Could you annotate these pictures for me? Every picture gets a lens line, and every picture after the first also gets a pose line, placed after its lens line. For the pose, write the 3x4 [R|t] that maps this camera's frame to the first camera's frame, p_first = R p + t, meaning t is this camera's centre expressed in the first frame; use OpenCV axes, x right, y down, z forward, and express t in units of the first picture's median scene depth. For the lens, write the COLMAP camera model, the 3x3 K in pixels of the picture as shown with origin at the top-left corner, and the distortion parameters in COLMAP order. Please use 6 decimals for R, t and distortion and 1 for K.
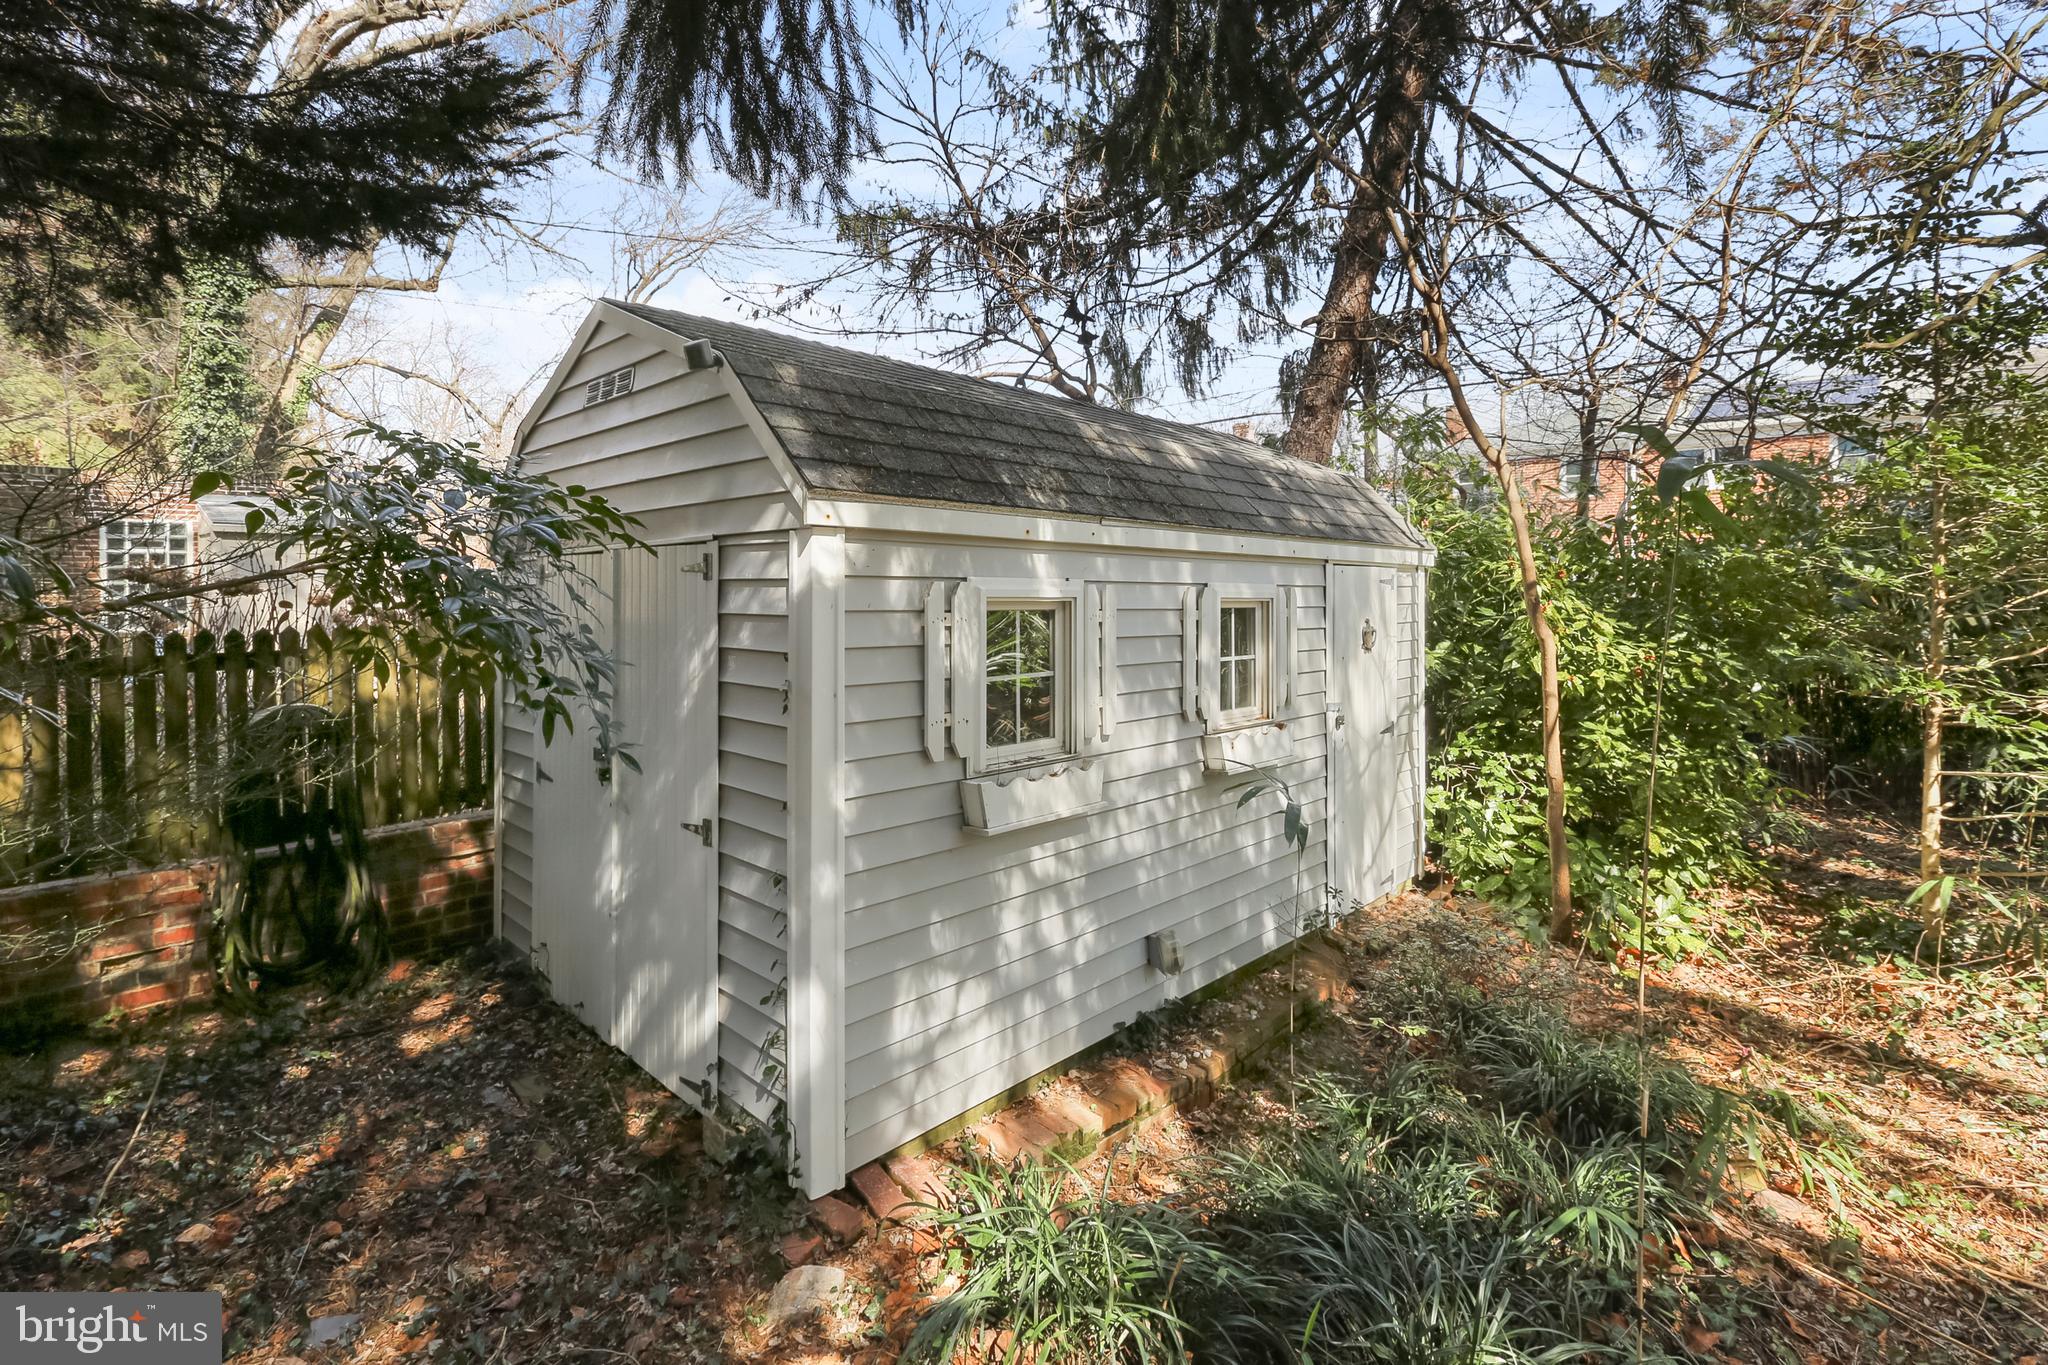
lens RADIAL K [[950.5, 0, 1024.5], [0, 950.5, 597.8], [0, 0, 1]] dist [-0.000275, -0.000019]
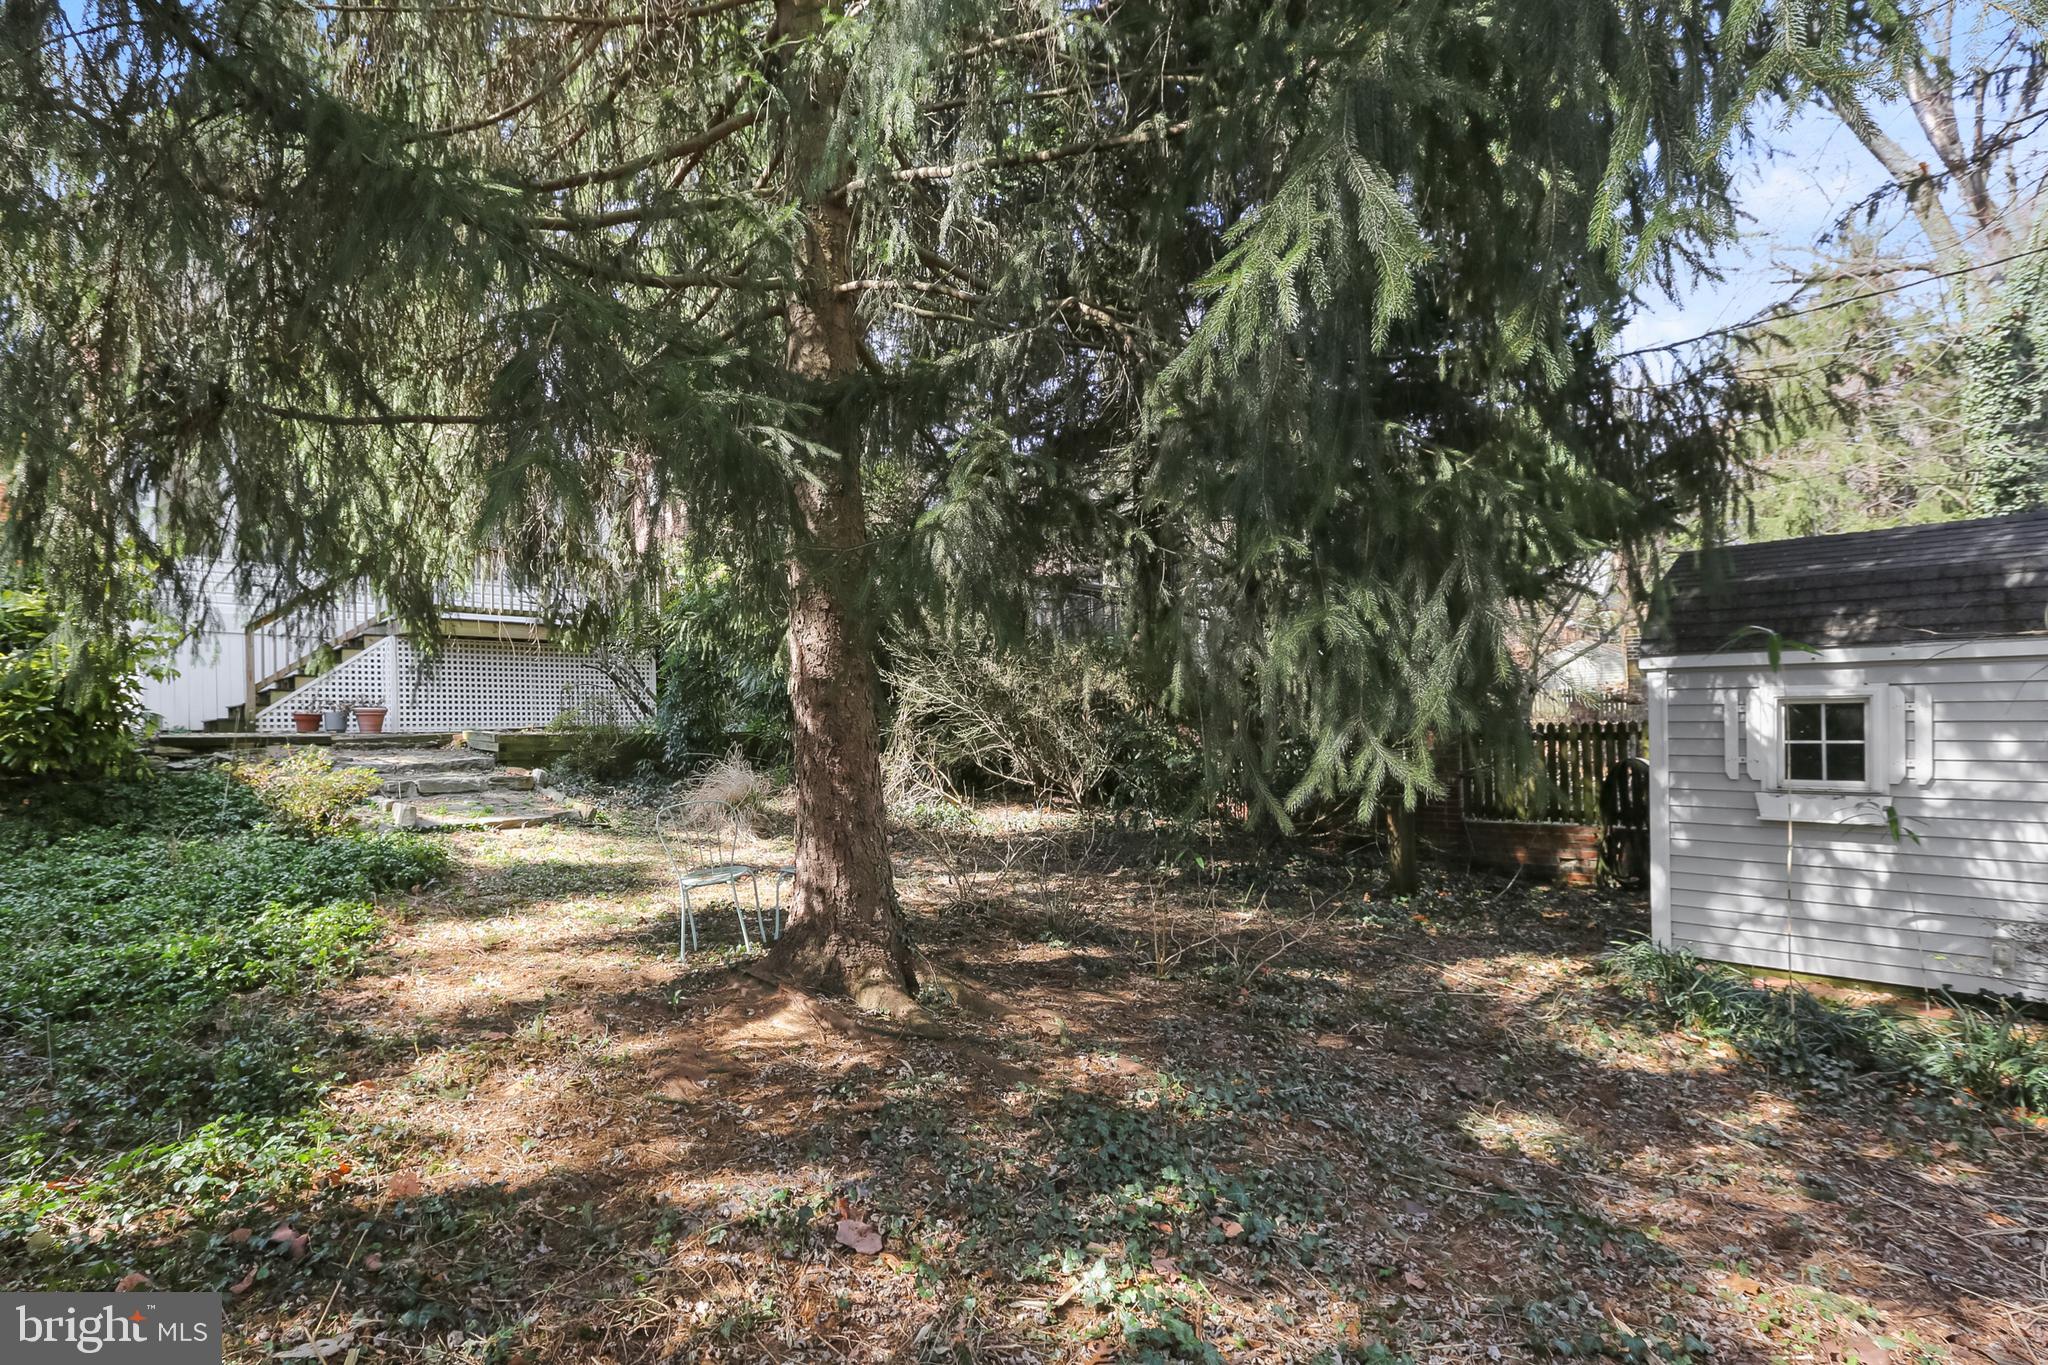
lens RADIAL K [[948.0, 0, 1044.7], [0, 948.0, 710.0], [0, 0, 1]] dist [-0.000994, -0.000140]
pose [[0.034918, -0.010906, -0.999331, 1.480701], [-0.000350, 0.999940, -0.010925, 0.039008], [0.999390, 0.000731, 0.034912, -0.416823]]
